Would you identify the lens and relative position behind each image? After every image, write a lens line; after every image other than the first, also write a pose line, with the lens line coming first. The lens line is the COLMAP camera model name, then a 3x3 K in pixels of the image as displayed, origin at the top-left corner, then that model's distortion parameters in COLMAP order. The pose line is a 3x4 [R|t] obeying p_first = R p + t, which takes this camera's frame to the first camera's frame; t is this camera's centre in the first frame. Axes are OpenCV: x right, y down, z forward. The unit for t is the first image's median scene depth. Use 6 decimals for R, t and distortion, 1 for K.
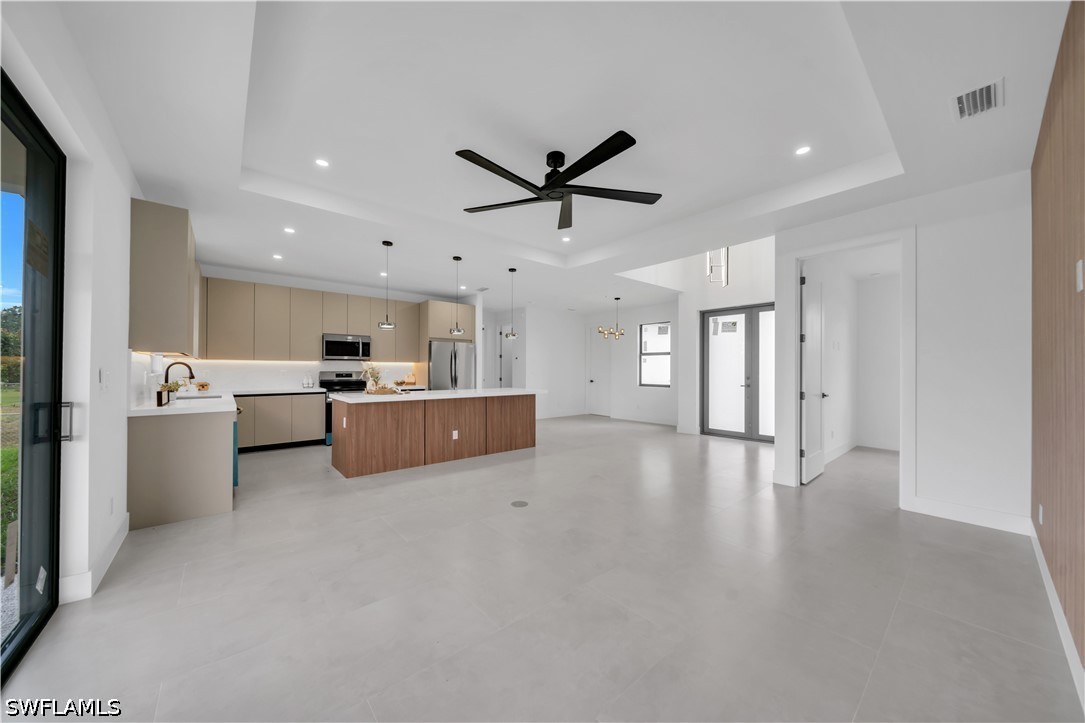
lens RADIAL K [[374.2, 0, 541.3], [0, 374.2, 365.7], [0, 0, 1]] dist [0.000032, -0.000041]
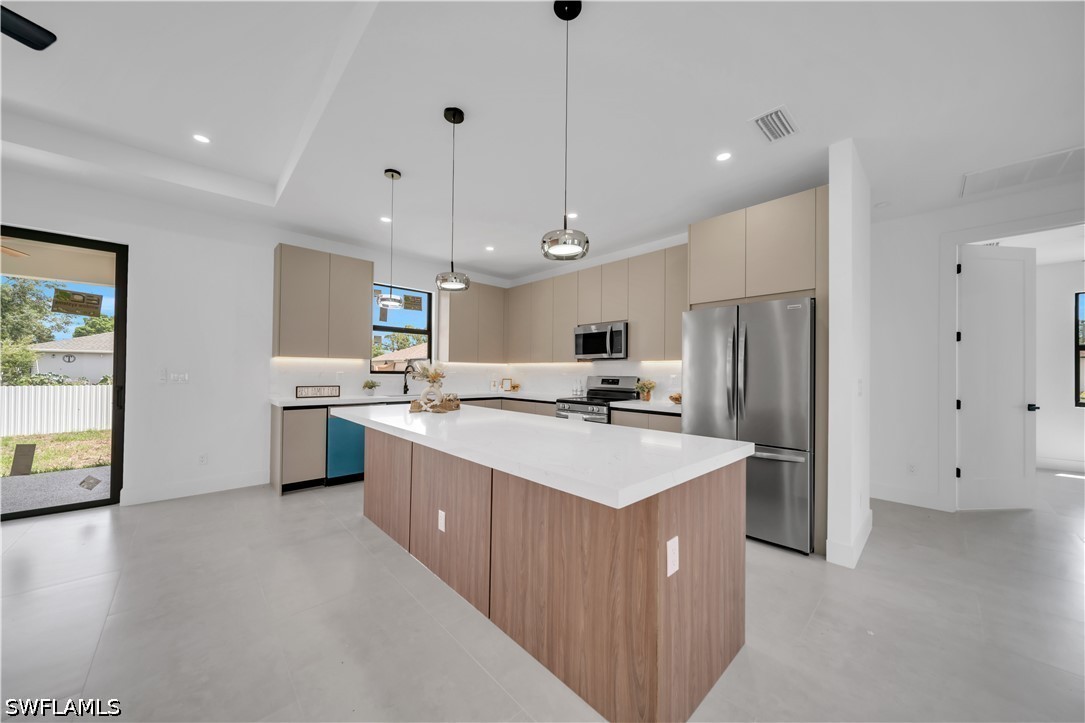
lens RADIAL K [[374.2, 0, 541.3], [0, 374.2, 367.8], [0, 0, 1]] dist [0.000032, -0.000041]
pose [[0.045748, -0.010870, -0.998894, 0.216176], [-0.001870, 0.999938, -0.010967, 0.010220], [0.998951, 0.002369, 0.045725, 1.094154]]
